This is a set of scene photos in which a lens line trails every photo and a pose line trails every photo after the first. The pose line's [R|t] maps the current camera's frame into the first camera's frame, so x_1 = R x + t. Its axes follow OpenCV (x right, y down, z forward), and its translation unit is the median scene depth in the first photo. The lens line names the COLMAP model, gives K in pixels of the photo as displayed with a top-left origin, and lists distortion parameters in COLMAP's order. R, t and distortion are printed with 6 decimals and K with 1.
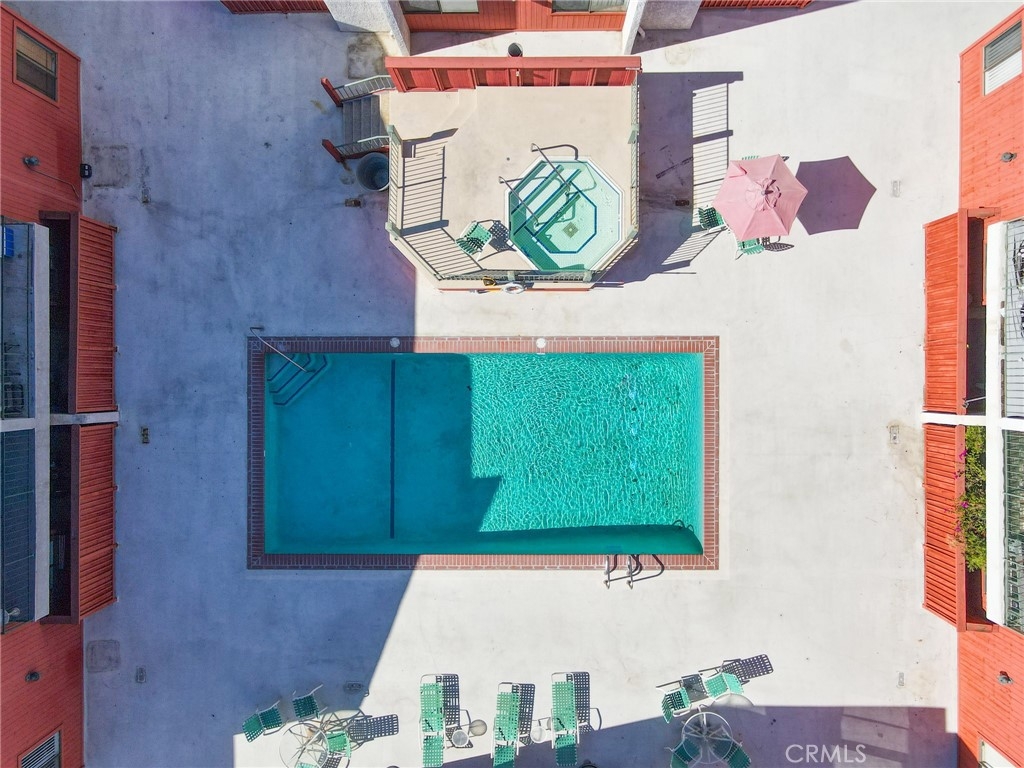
lens RADIAL K [[749.1, 0, 526.6], [0, 749.1, 381.4], [0, 0, 1]] dist [0.044232, 0.001003]
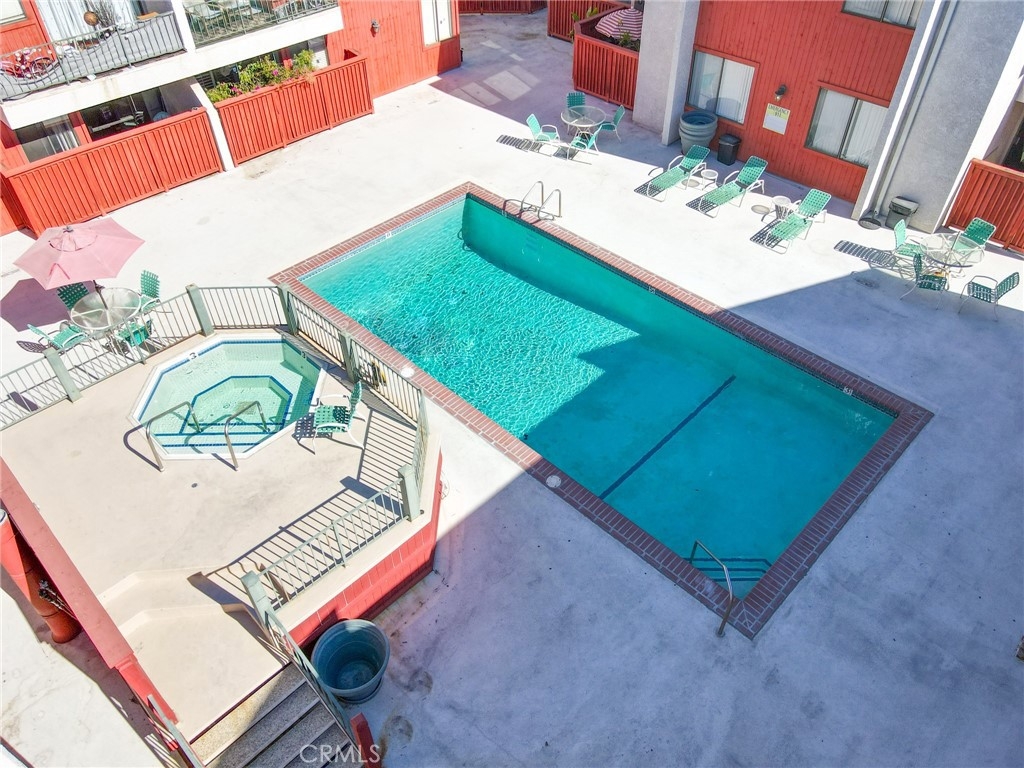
lens RADIAL K [[749.1, 0, 526.6], [0, 749.1, 381.4], [0, 0, 1]] dist [0.044232, 0.001003]
pose [[-0.718996, -0.463452, 0.517935, -0.449099], [0.694795, -0.498029, 0.518872, -0.355738], [0.017474, 0.732925, 0.680085, 0.503847]]
